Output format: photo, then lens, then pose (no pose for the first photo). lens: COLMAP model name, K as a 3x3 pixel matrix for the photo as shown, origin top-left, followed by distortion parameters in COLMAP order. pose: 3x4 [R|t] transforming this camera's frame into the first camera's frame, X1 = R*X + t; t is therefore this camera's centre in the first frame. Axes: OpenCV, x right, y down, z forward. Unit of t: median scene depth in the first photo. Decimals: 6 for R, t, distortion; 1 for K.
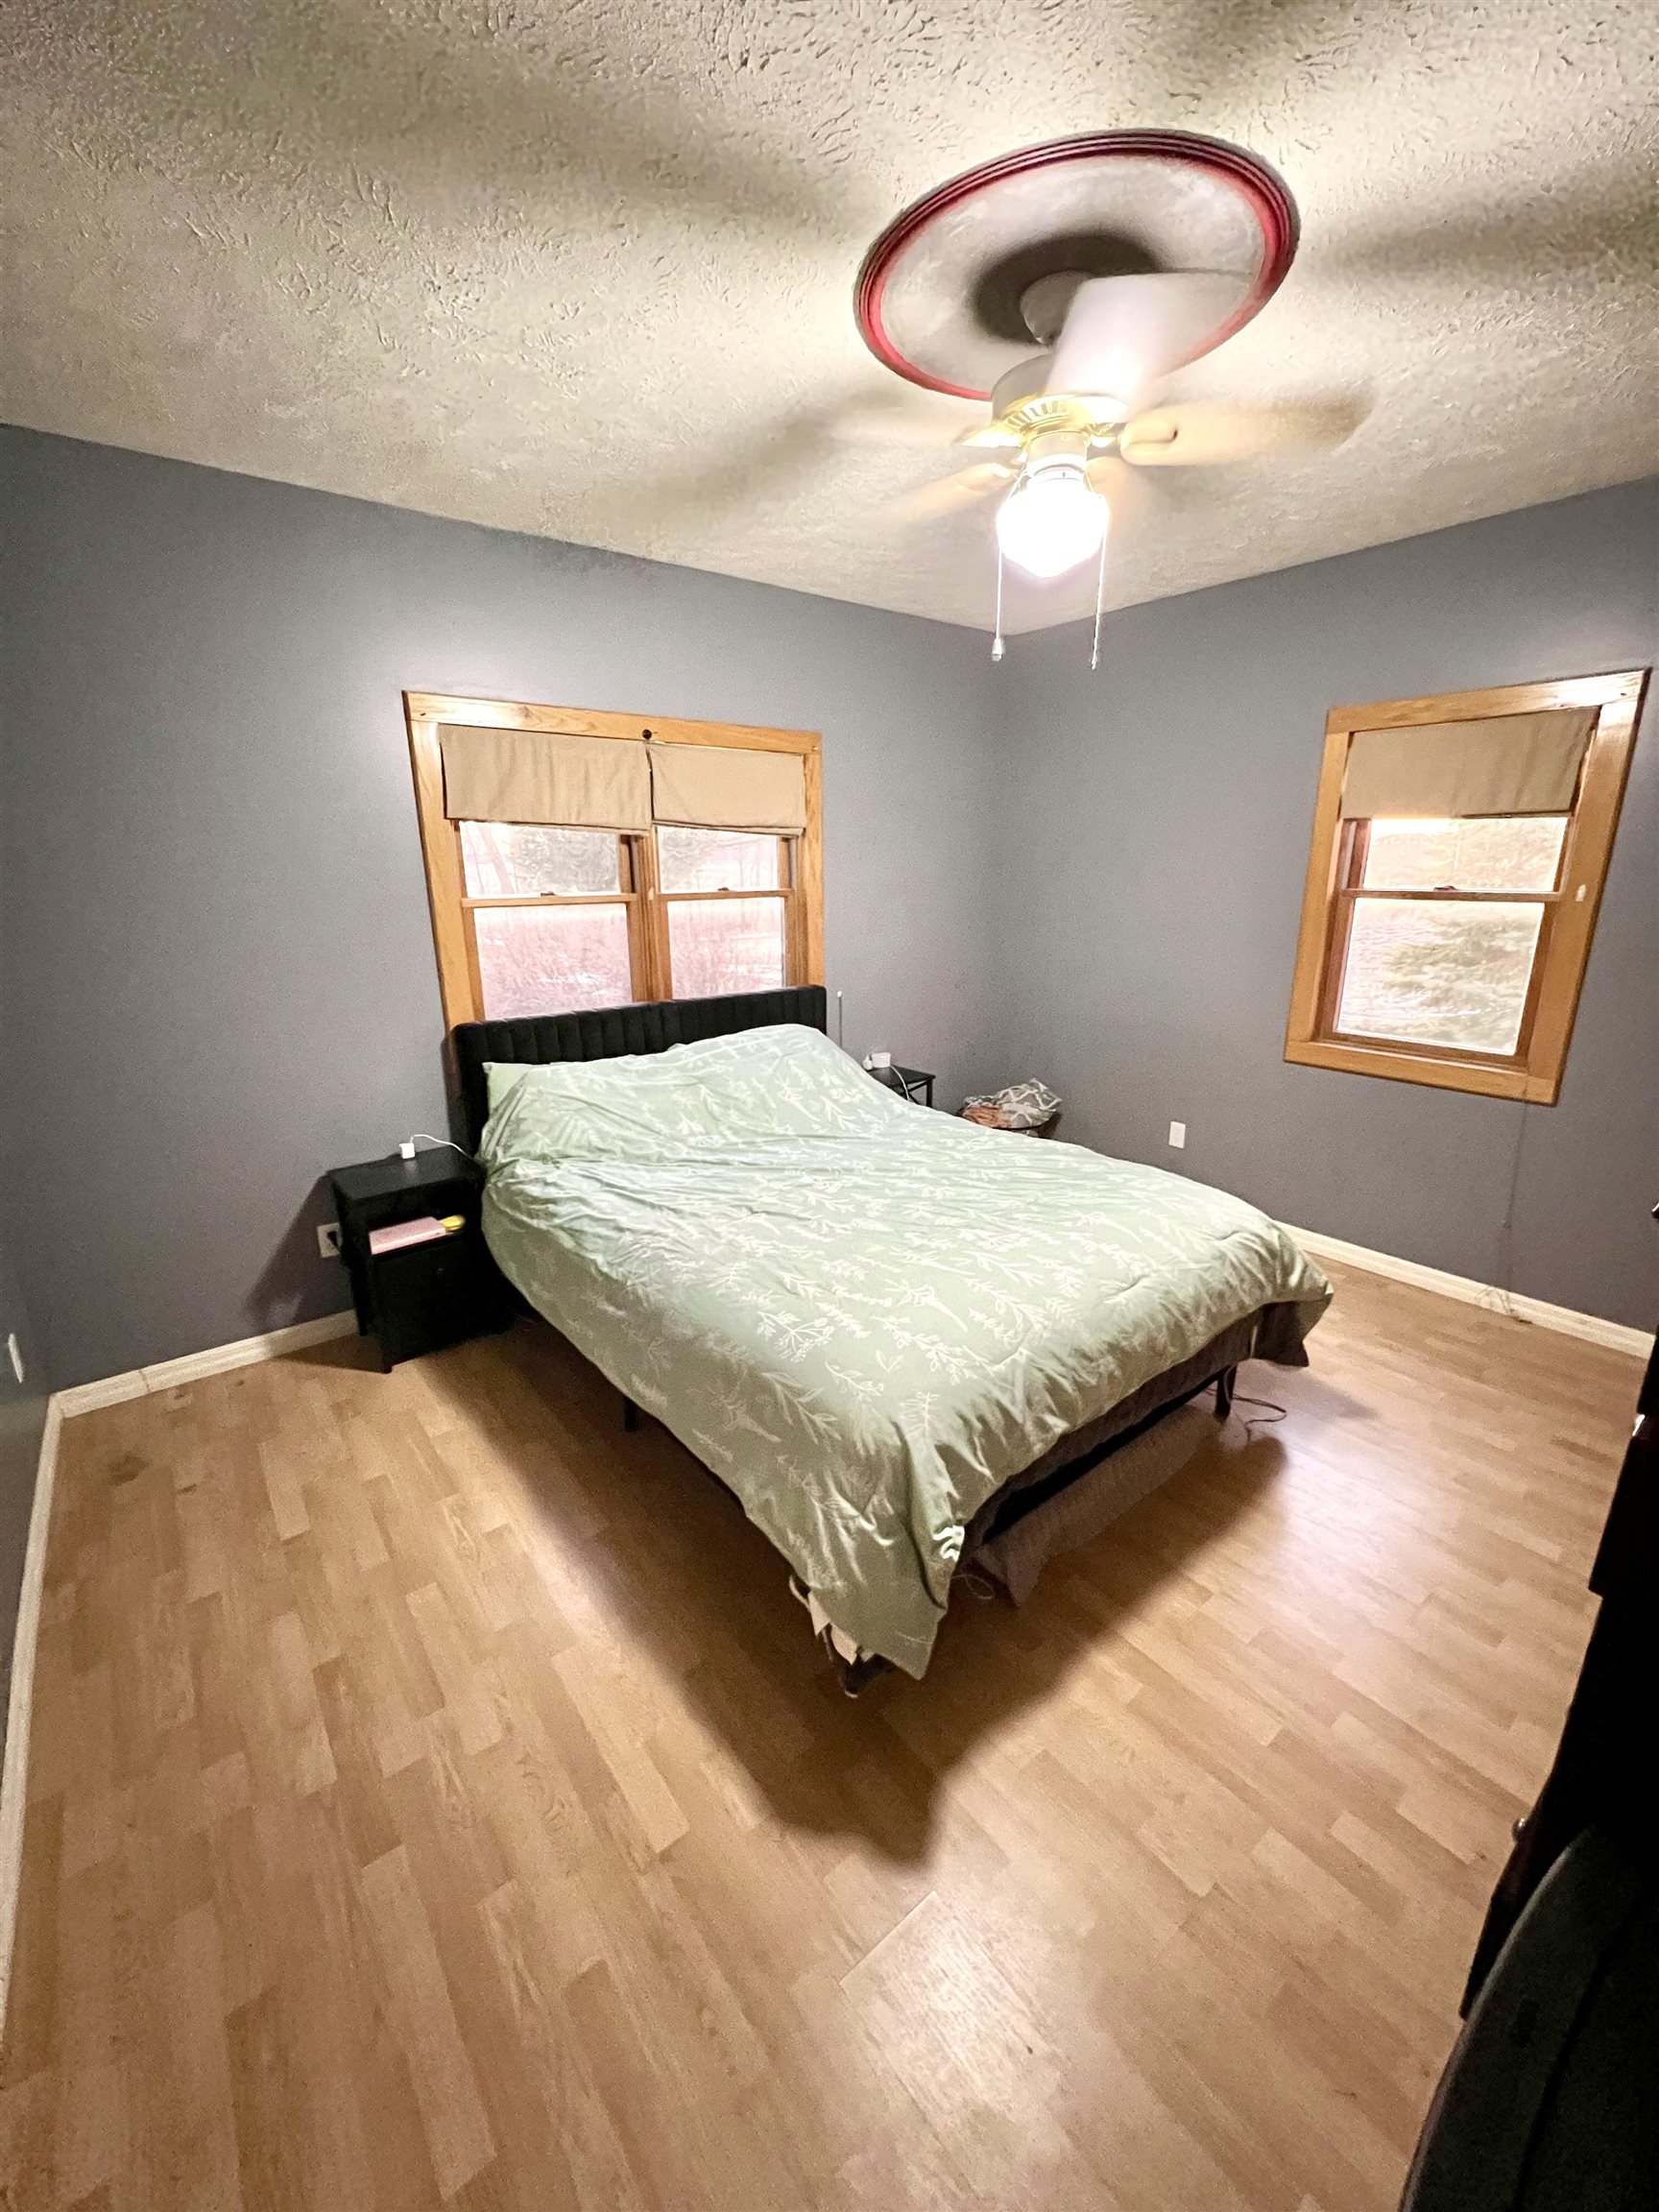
lens RADIAL K [[882.8, 0, 827.6], [0, 882.8, 1104.7], [0, 0, 1]] dist [-0.002231, -0.000104]
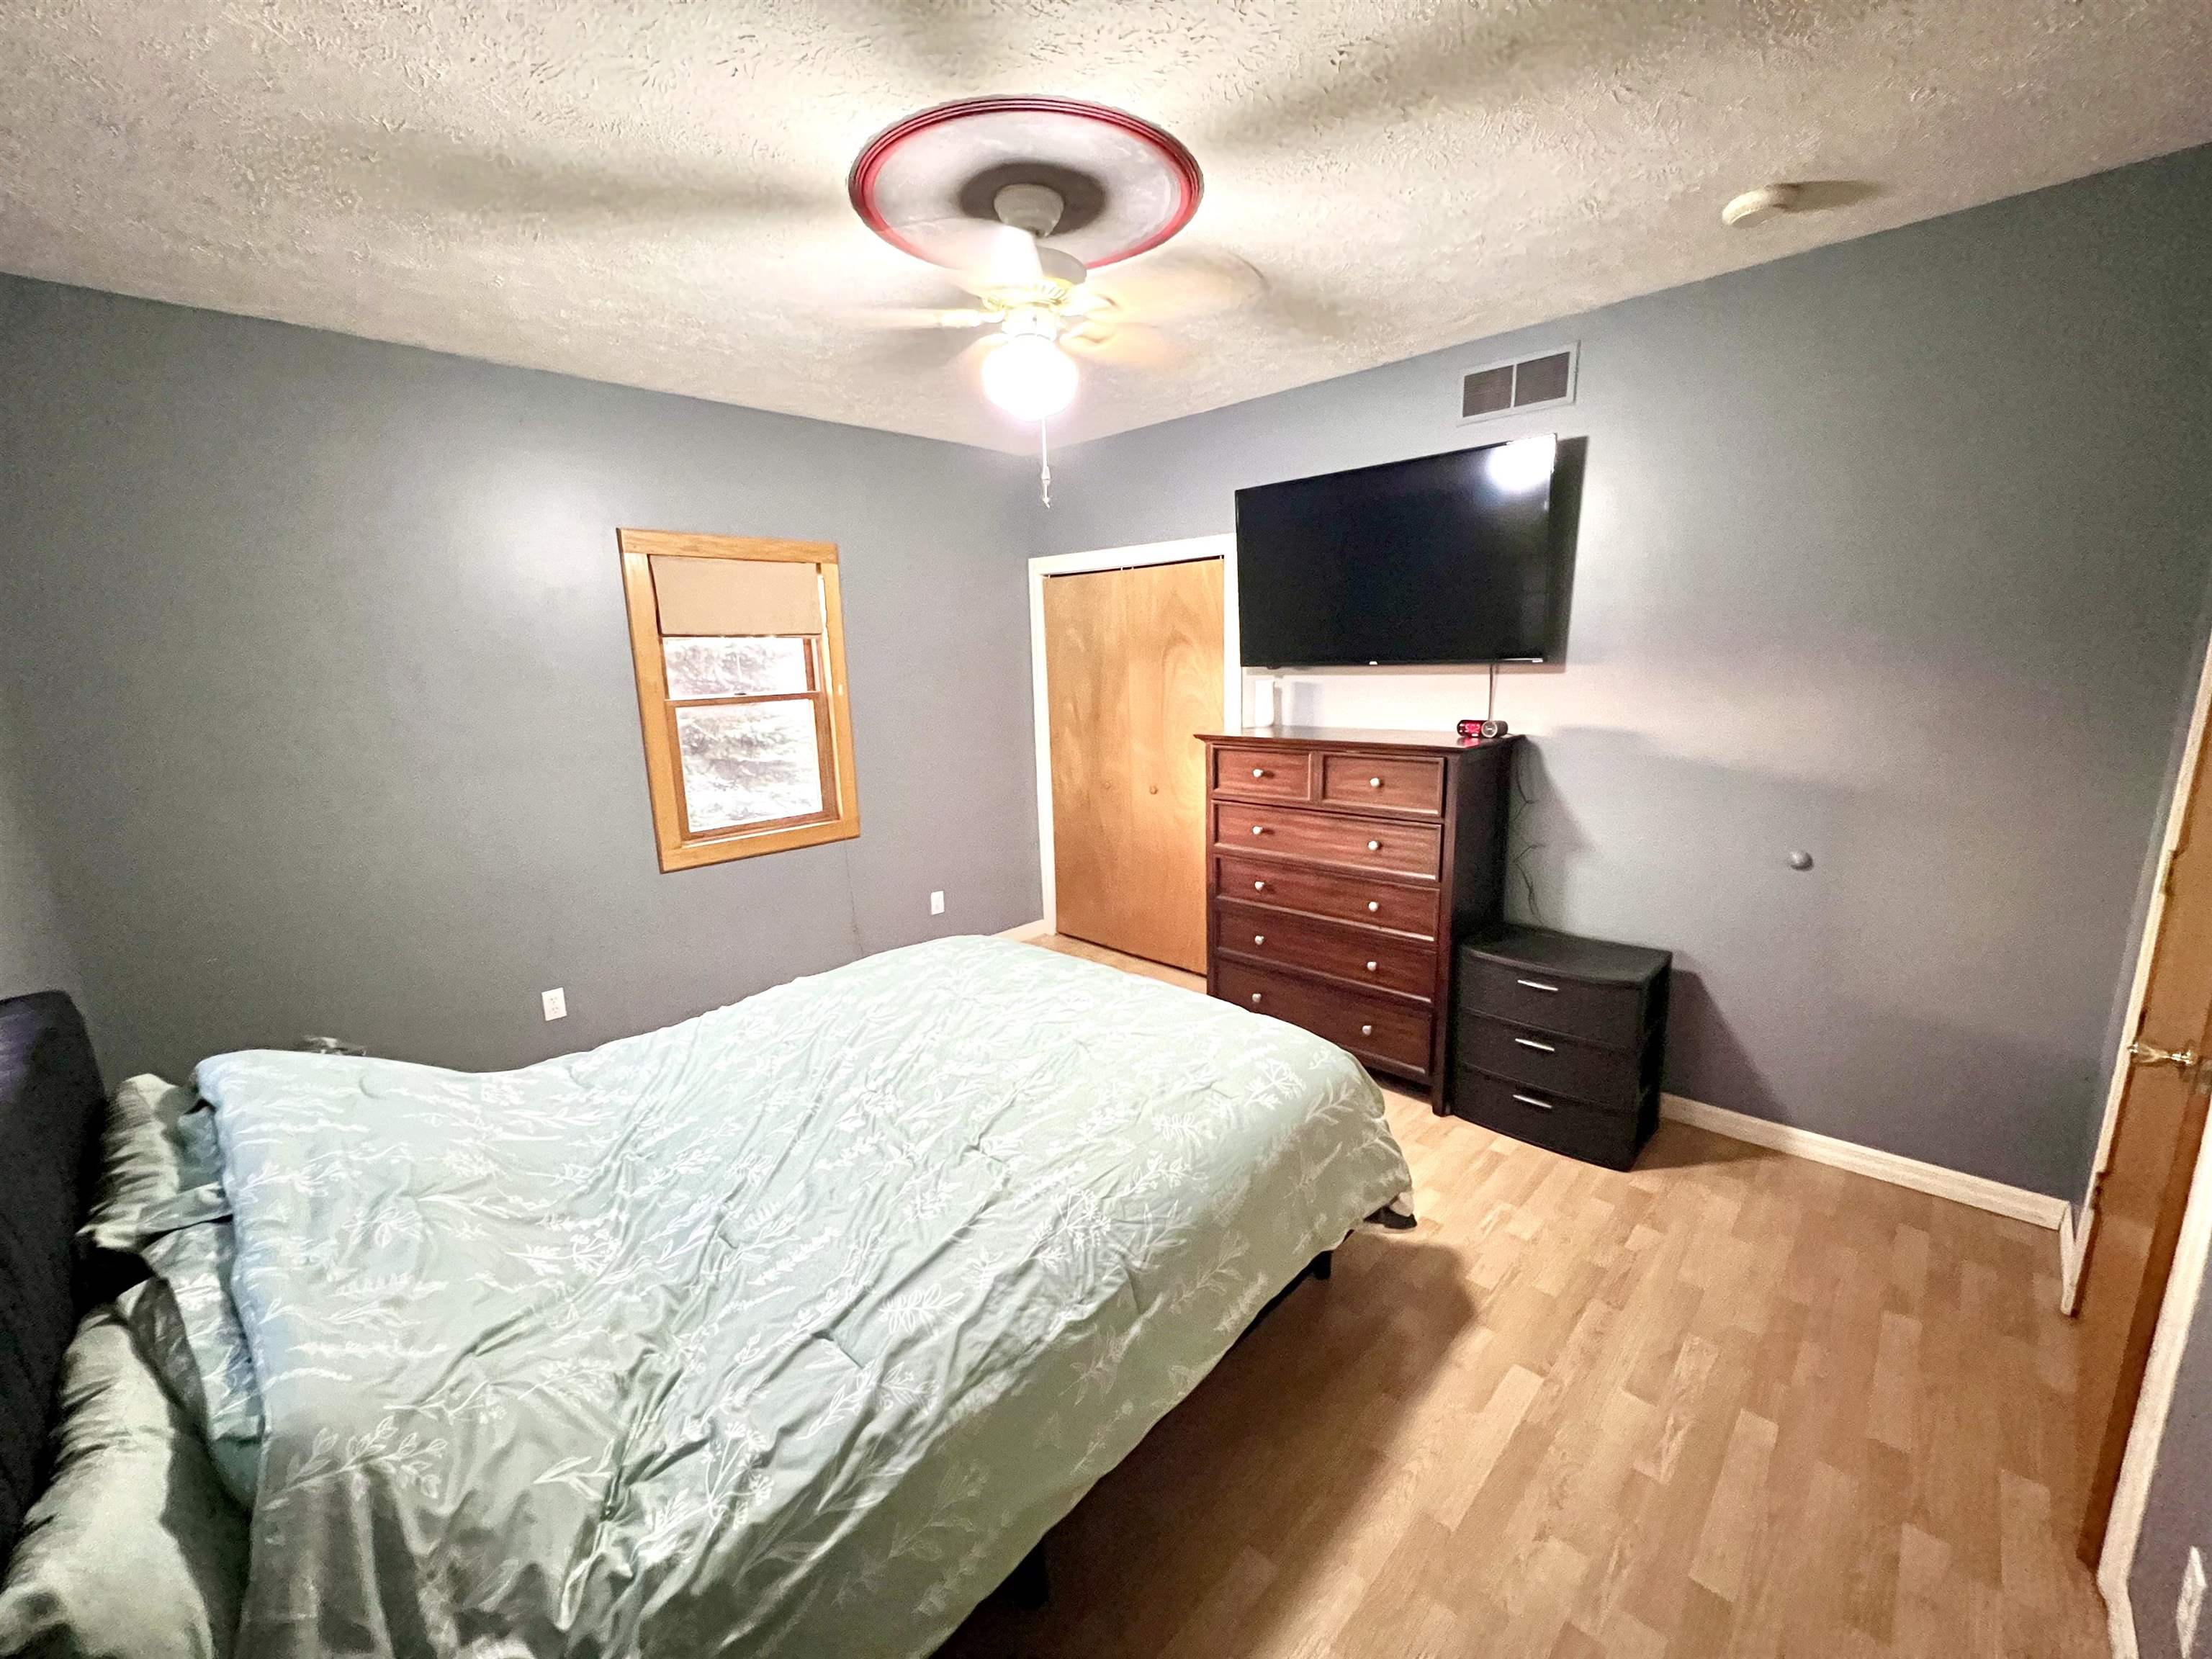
lens RADIAL K [[882.8, 0, 1110.4], [0, 882.8, 830.4], [0, 0, 1]] dist [-0.002231, -0.000104]
pose [[-0.135851, -0.183225, 0.973639, -0.745001], [0.295405, 0.930556, 0.216335, -0.238263], [-0.945664, 0.317007, -0.072291, 0.868945]]
